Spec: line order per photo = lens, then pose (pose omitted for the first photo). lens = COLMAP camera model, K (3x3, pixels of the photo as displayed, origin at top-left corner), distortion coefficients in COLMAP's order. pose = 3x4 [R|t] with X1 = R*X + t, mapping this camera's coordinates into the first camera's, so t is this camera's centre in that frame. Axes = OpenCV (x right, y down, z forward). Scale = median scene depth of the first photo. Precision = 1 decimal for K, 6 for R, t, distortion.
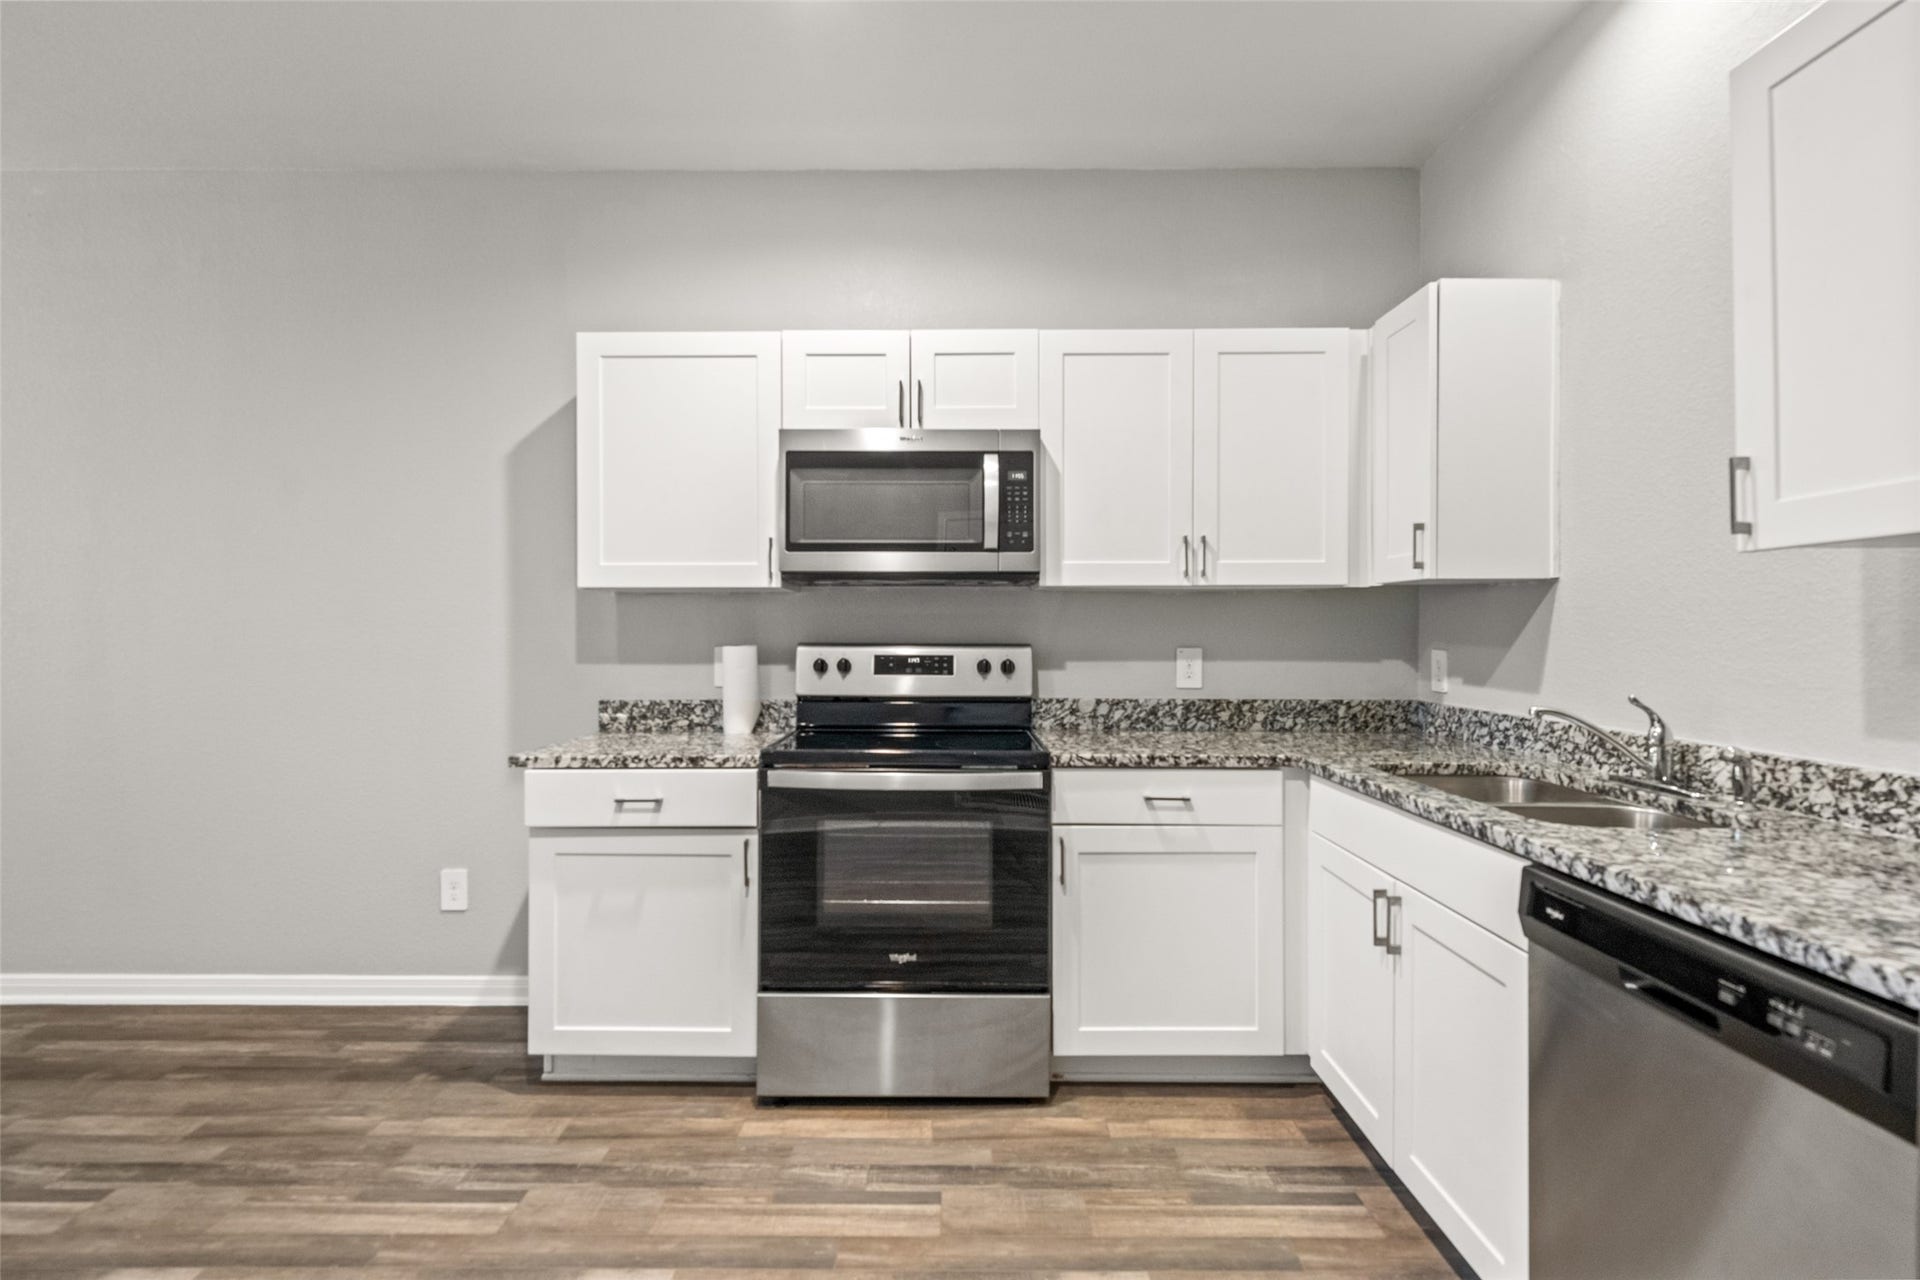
lens RADIAL K [[924.6, 0, 951.5], [0, 924.6, 632.6], [0, 0, 1]] dist [0.000023, -0.000043]
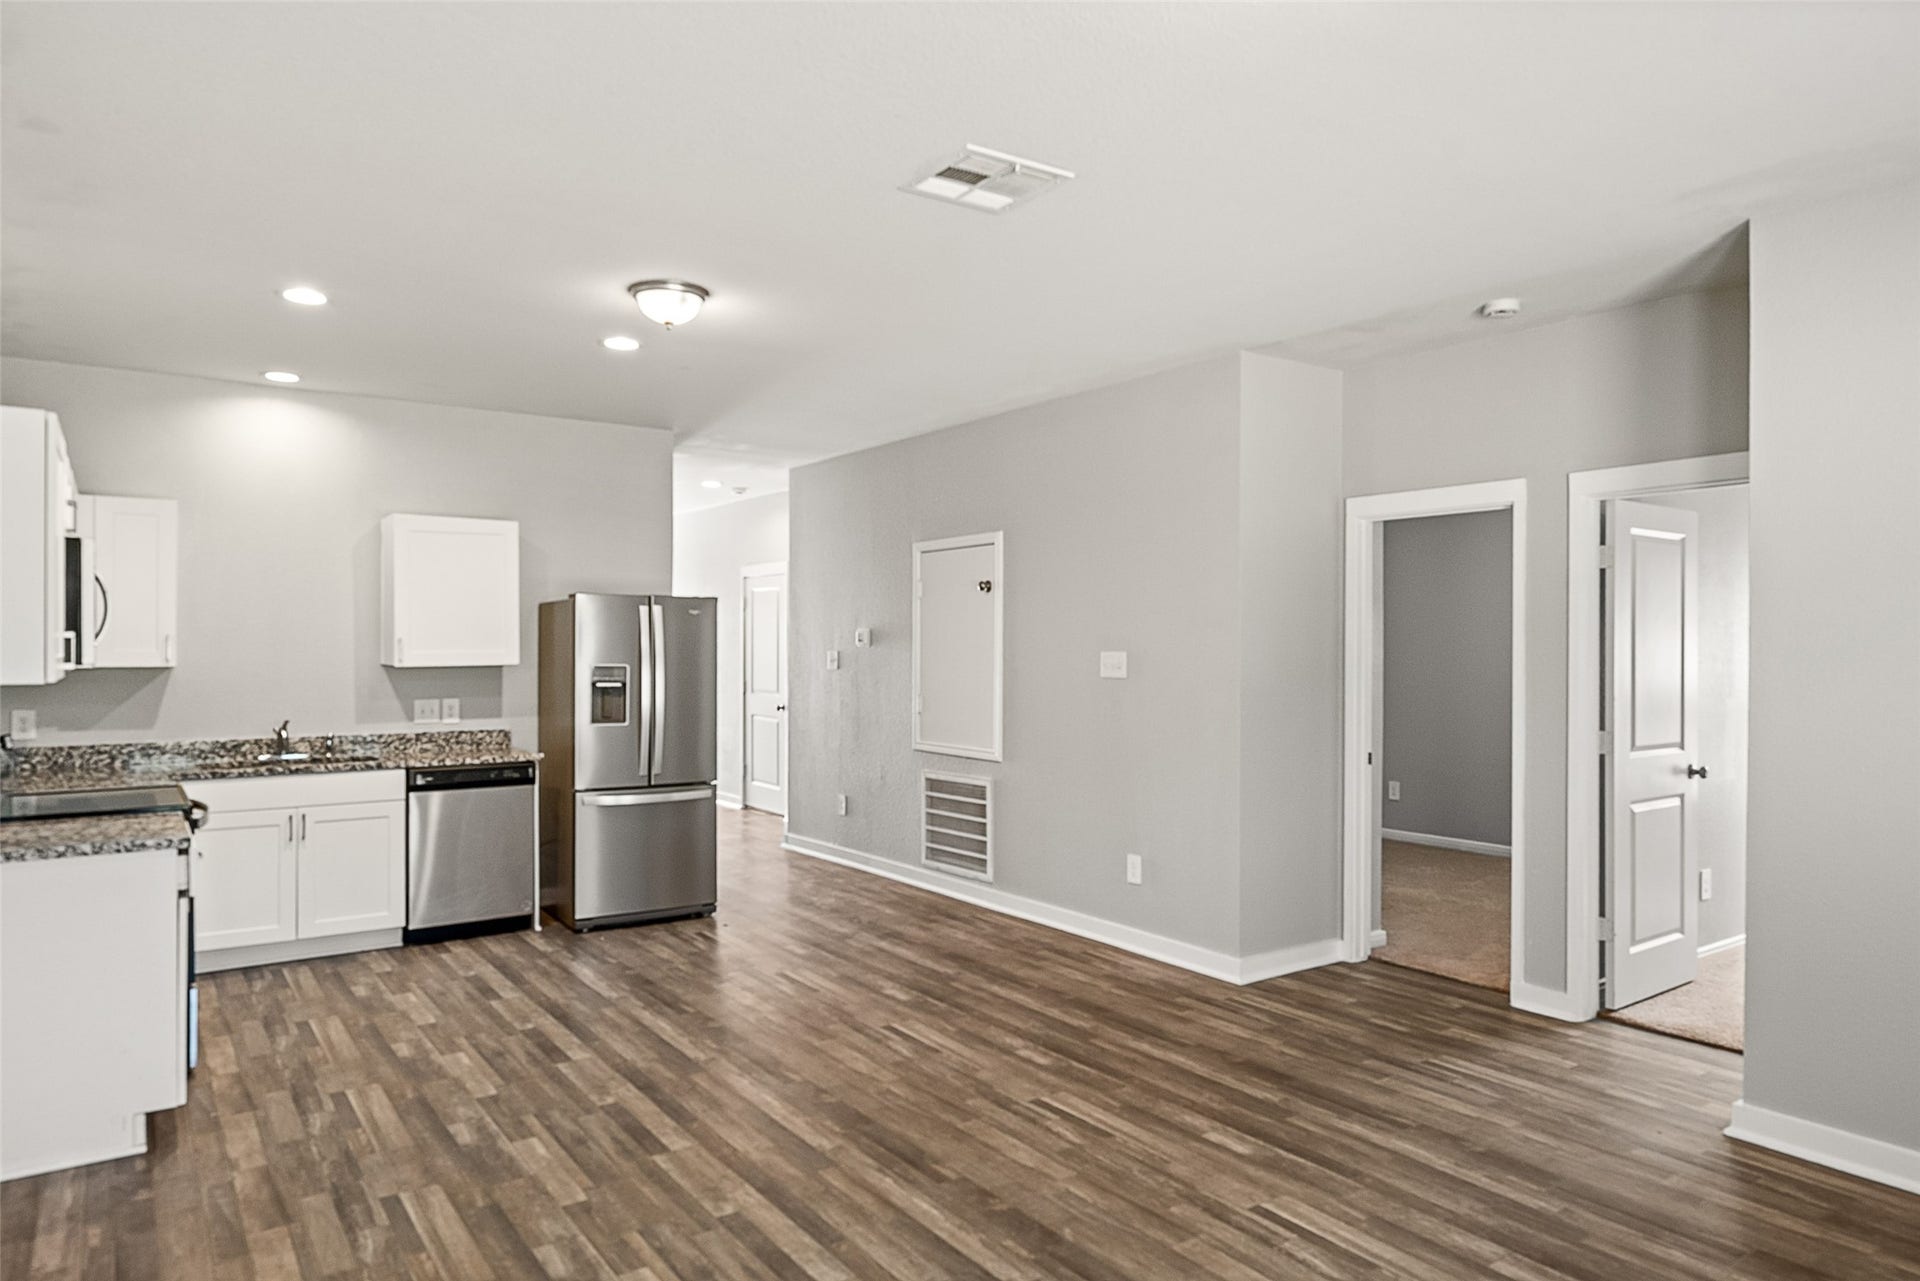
lens RADIAL K [[1197.3, 0, 952.9], [0, 1197.3, 652.2], [0, 0, 1]] dist [0.010928, -0.004299]
pose [[-0.575294, -0.004844, 0.817932, -2.147868], [0.002376, 0.999968, 0.007594, -0.095917], [-0.817943, 0.006312, -0.575264, 1.059420]]
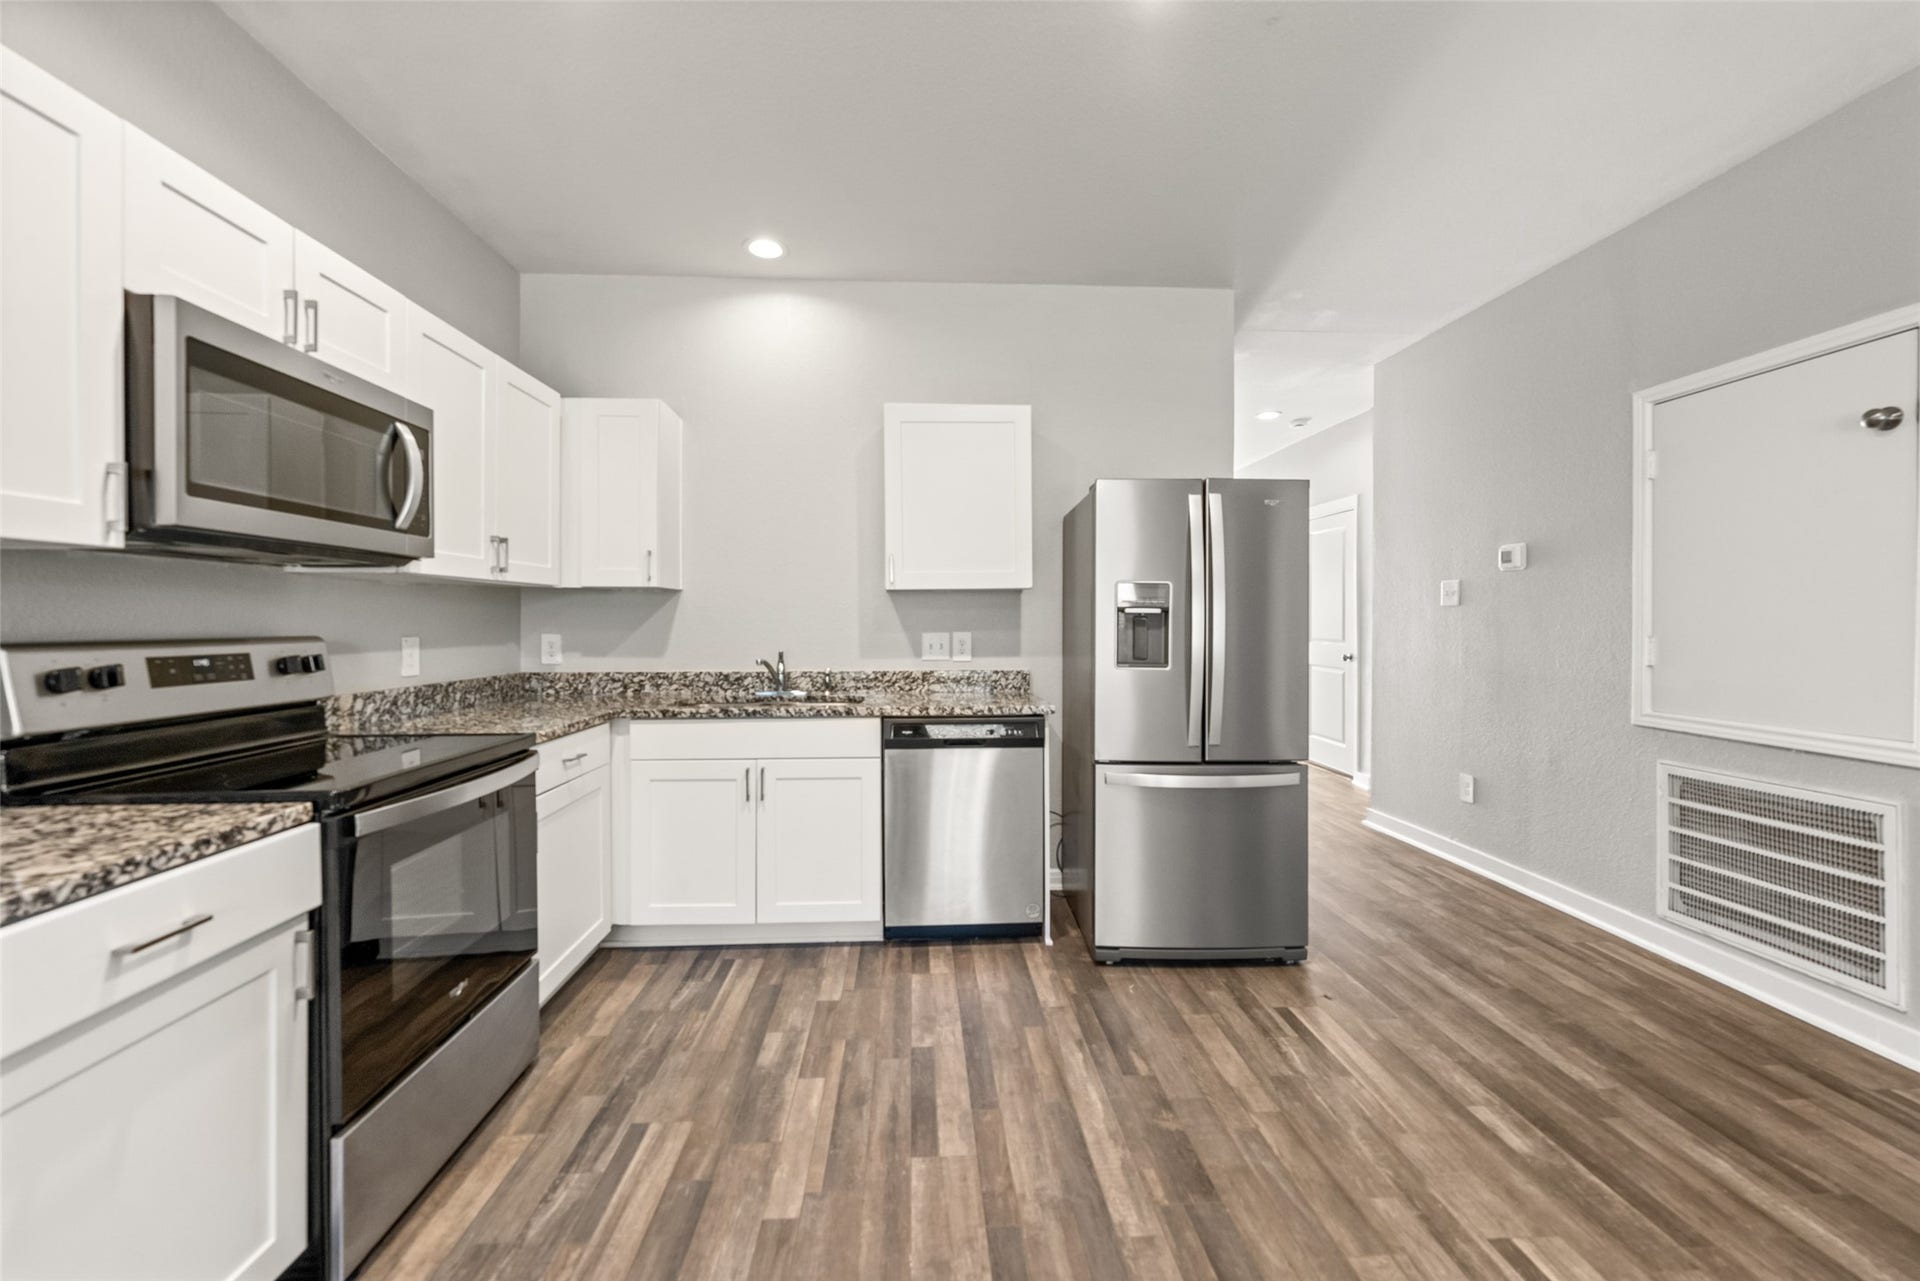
lens RADIAL K [[769.0, 0, 952.7], [0, 769.0, 623.8], [0, 0, 1]] dist [-0.001379, 0.000233]
pose [[-0.054944, -0.005695, 0.998473, -0.783922], [0.005140, 0.999969, 0.005986, -0.000435], [-0.998476, 0.005461, -0.054913, 0.544422]]
